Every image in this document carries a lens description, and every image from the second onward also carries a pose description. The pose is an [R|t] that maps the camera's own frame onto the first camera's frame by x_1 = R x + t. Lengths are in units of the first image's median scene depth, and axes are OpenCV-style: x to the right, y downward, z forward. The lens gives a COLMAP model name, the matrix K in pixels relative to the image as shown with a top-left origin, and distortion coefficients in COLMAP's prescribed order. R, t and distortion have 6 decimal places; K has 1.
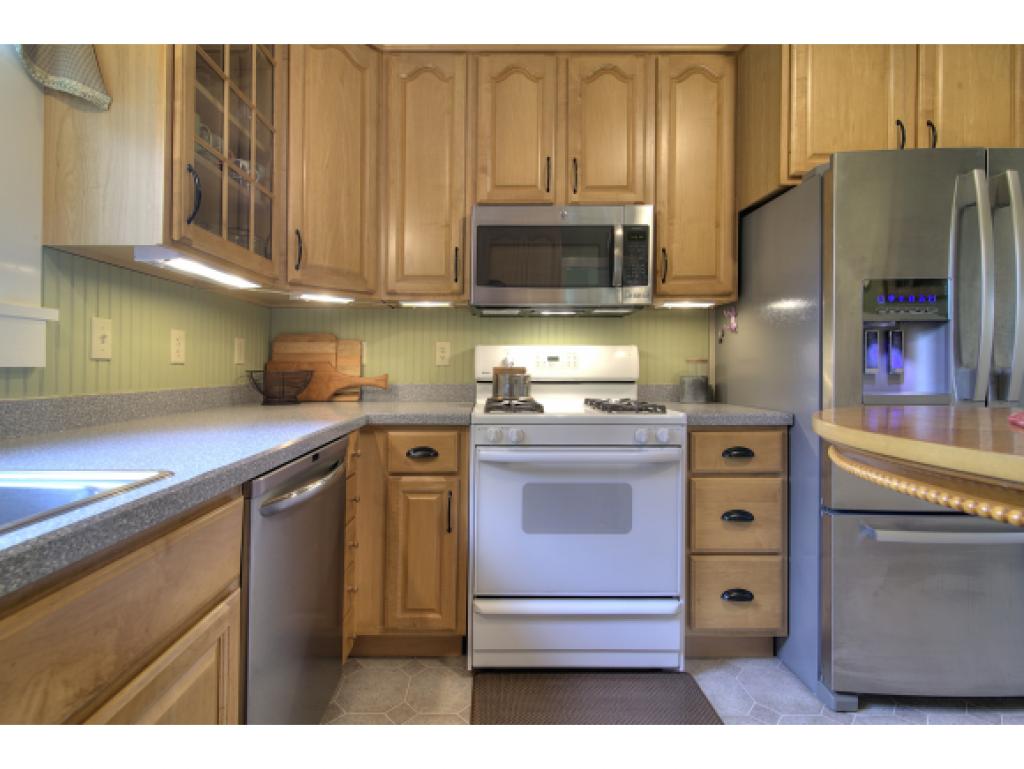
lens RADIAL K [[469.2, 0, 511.6], [0, 469.2, 383.0], [0, 0, 1]] dist [-0.006567, 0.000627]
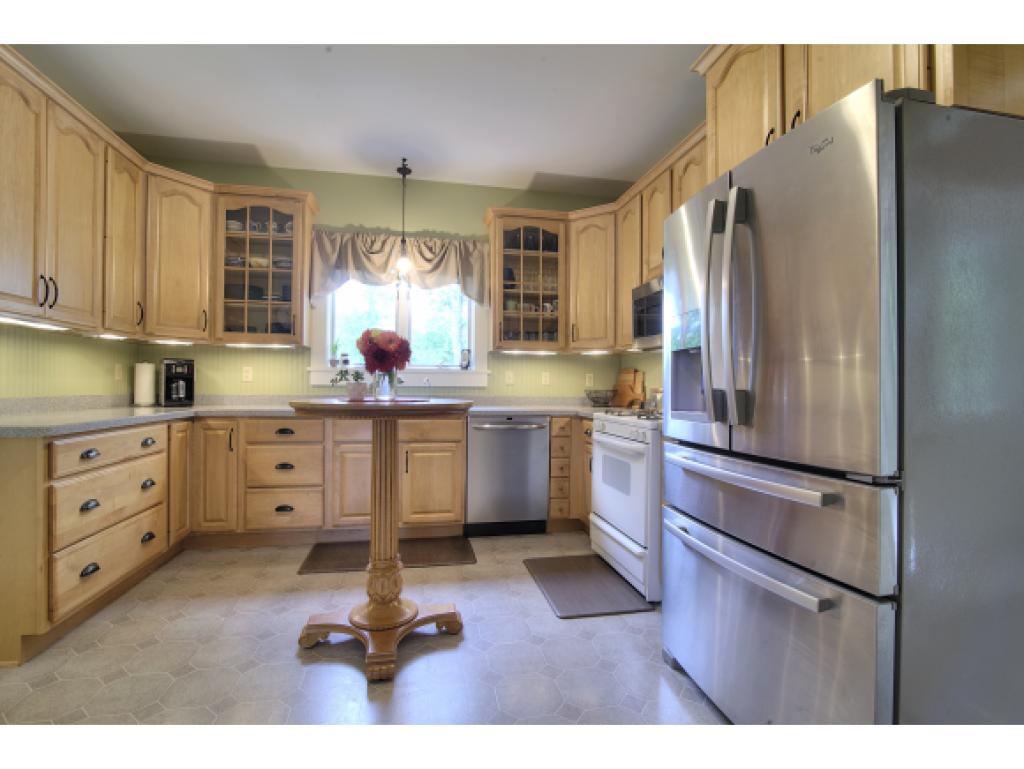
lens RADIAL K [[469.2, 0, 515.2], [0, 469.2, 383.8], [0, 0, 1]] dist [-0.006567, 0.000627]
pose [[0.216651, -0.010523, -0.976193, 1.795227], [-0.040421, 0.998988, -0.019740, 0.004188], [0.975412, 0.043736, 0.216006, 0.315576]]
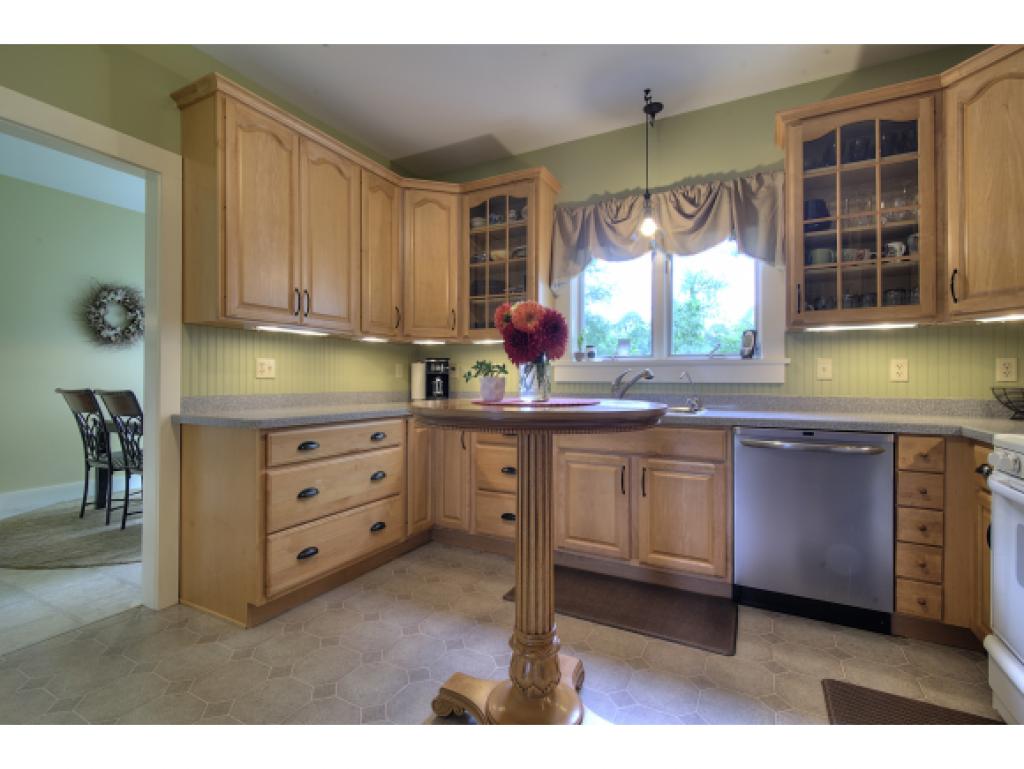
lens RADIAL K [[469.2, 0, 504.1], [0, 469.2, 378.2], [0, 0, 1]] dist [-0.006567, 0.000627]
pose [[-0.463035, -0.014437, -0.886222, 1.293363], [-0.037114, 0.999306, 0.003113, -0.008227], [0.885563, 0.034333, -0.463250, 0.598626]]
